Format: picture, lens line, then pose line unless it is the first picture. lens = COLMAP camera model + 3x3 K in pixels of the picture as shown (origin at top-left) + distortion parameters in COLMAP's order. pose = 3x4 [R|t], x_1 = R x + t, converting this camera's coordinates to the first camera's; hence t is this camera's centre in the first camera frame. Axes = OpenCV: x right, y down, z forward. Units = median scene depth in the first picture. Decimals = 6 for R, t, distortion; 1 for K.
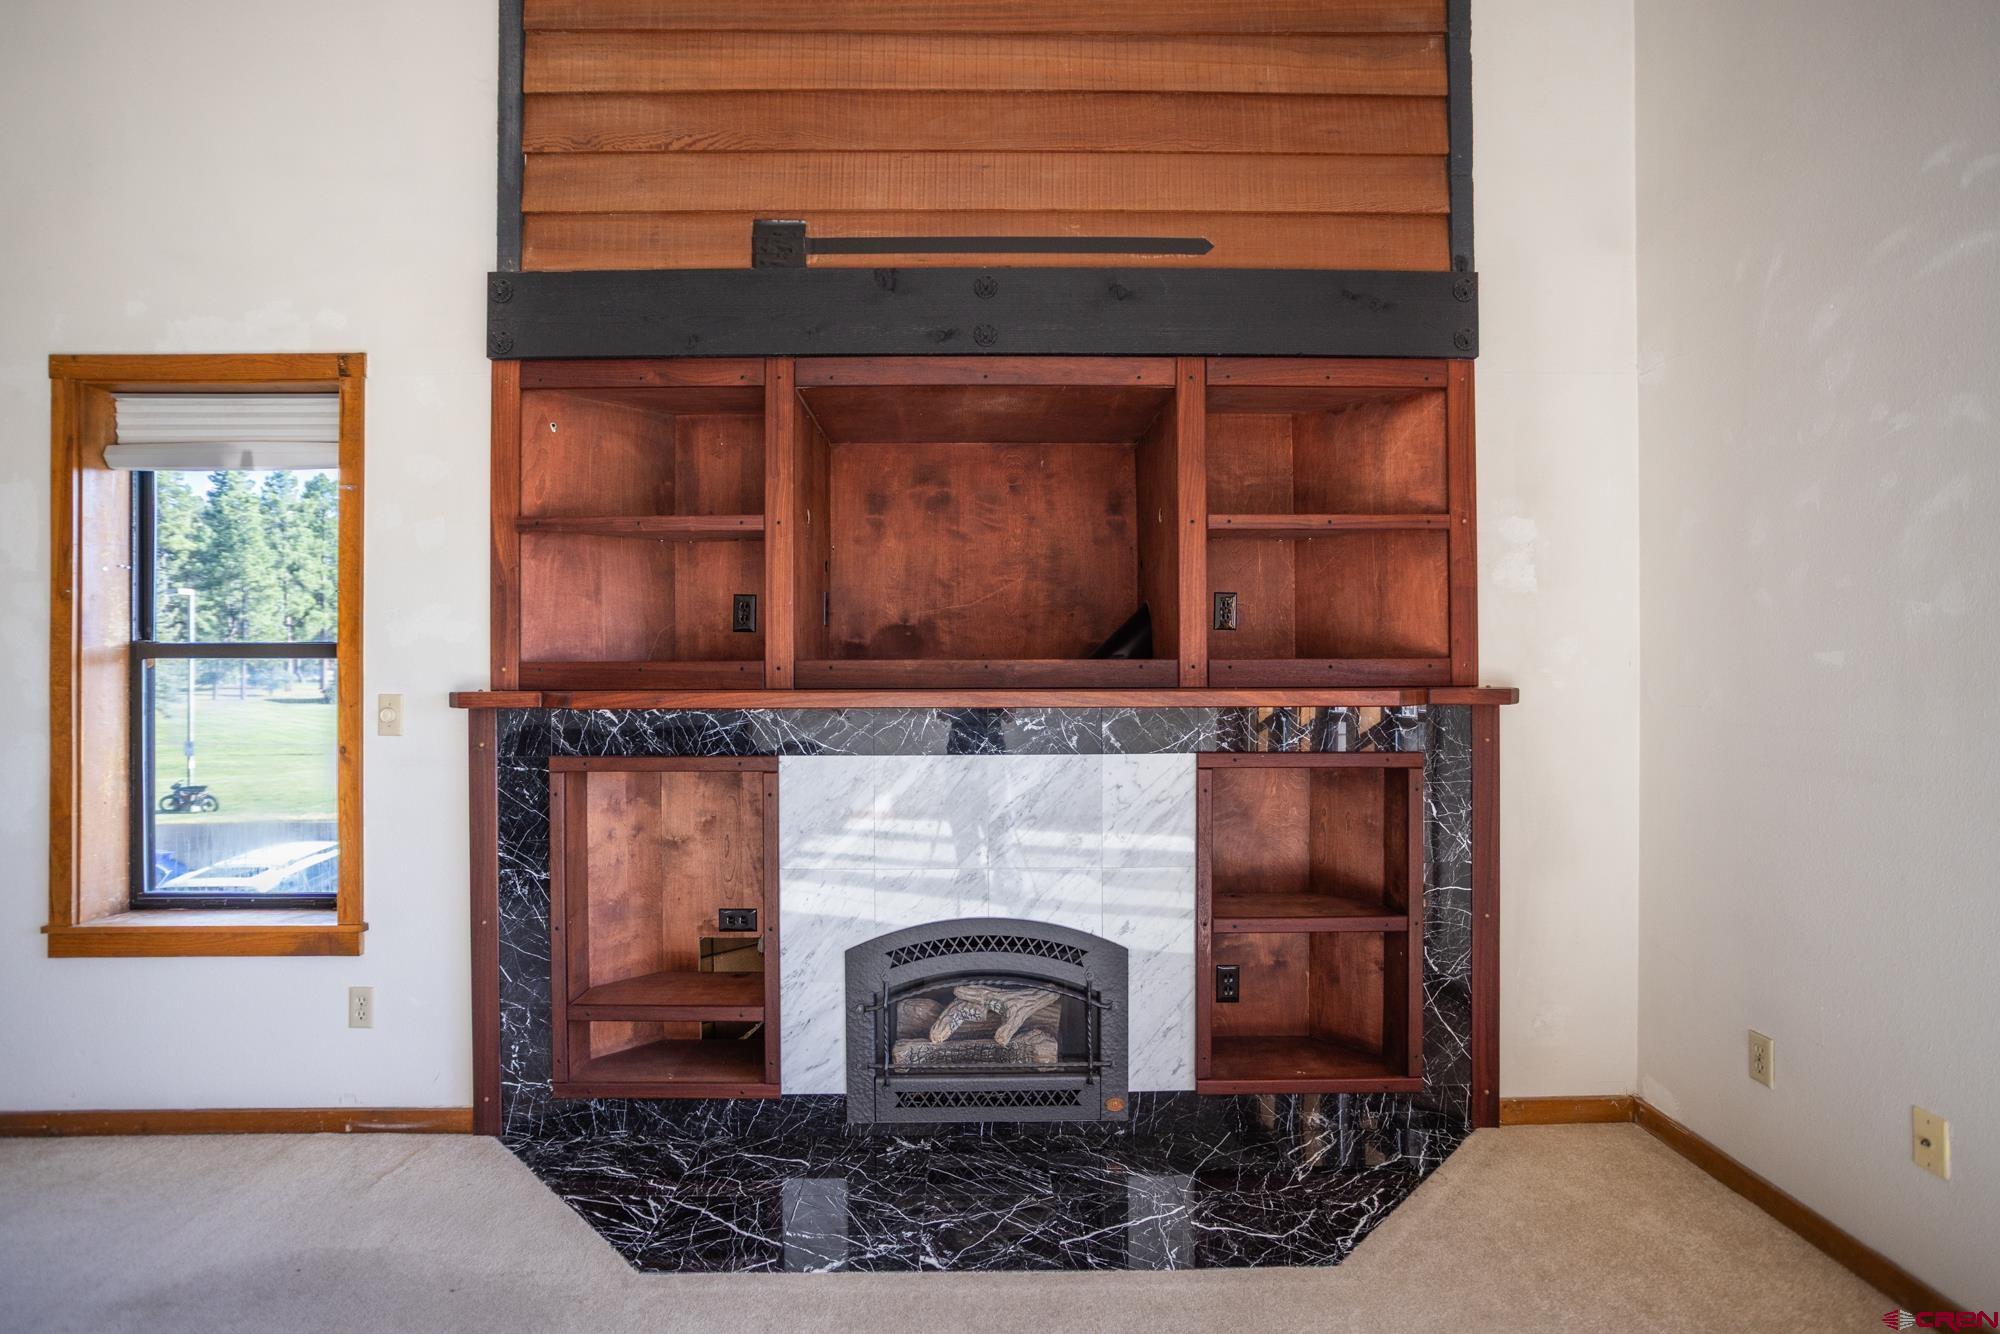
lens RADIAL K [[1001.9, 0, 989.7], [0, 1001.9, 660.6], [0, 0, 1]] dist [-0.034319, 0.003403]
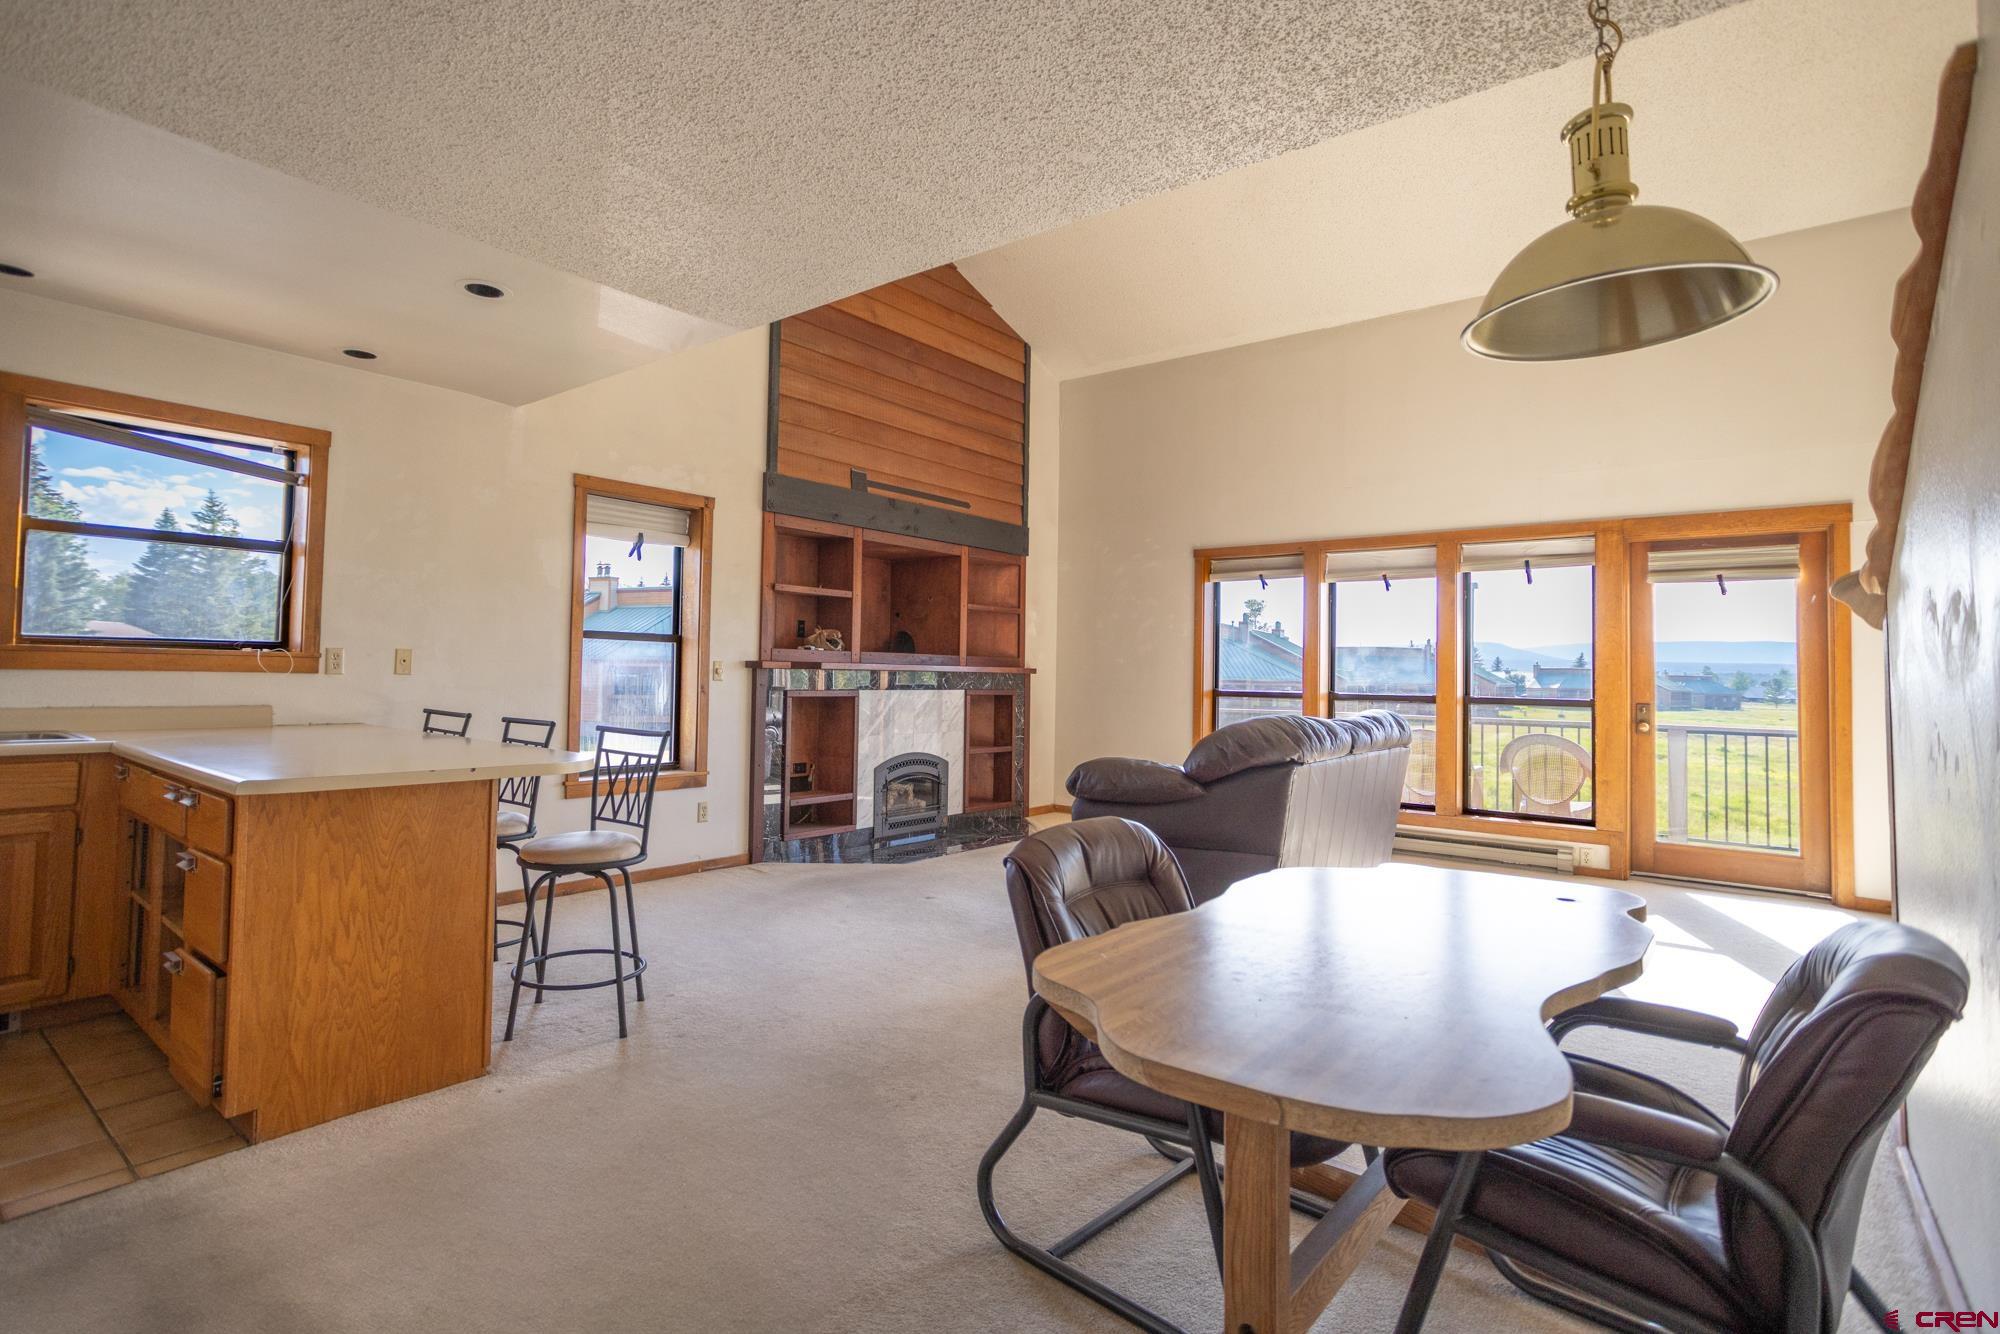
lens RADIAL K [[993.3, 0, 964.4], [0, 993.3, 637.7], [0, 0, 1]] dist [-0.040050, 0.022510]
pose [[0.636679, 0.042497, 0.769957, -1.905709], [-0.021952, 0.999074, -0.036990, 0.050918], [-0.770817, 0.006649, 0.637022, -0.746378]]
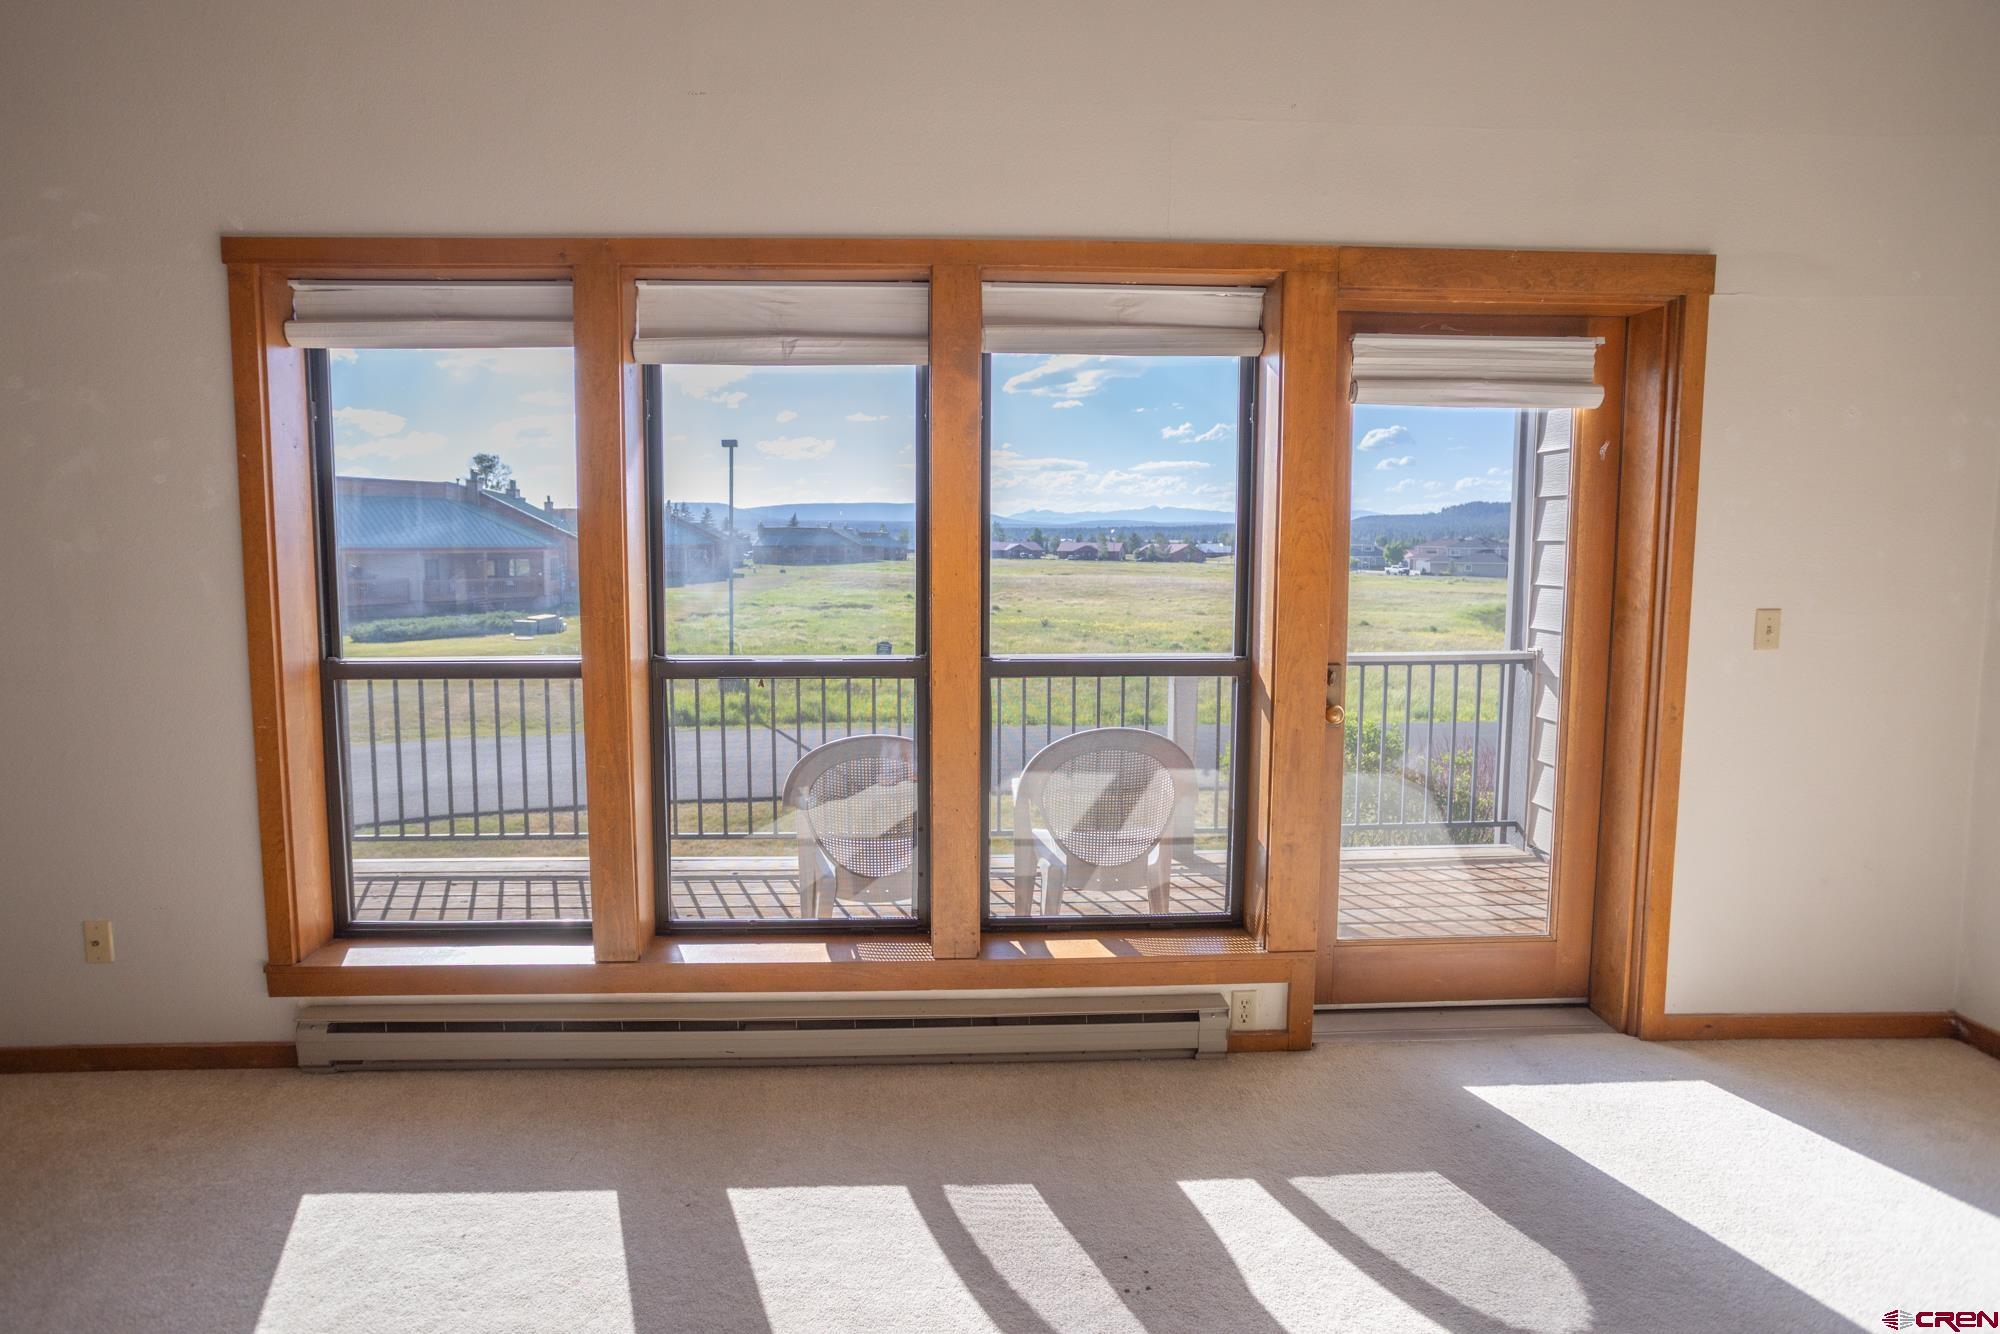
lens RADIAL K [[993.3, 0, 950.3], [0, 993.3, 623.4], [0, 0, 1]] dist [-0.040050, 0.022510]
pose [[-0.030683, -0.080148, 0.996311, -0.269981], [-0.002842, 0.996783, 0.080098, -0.040144], [-0.999525, -0.000374, -0.030812, -0.092987]]
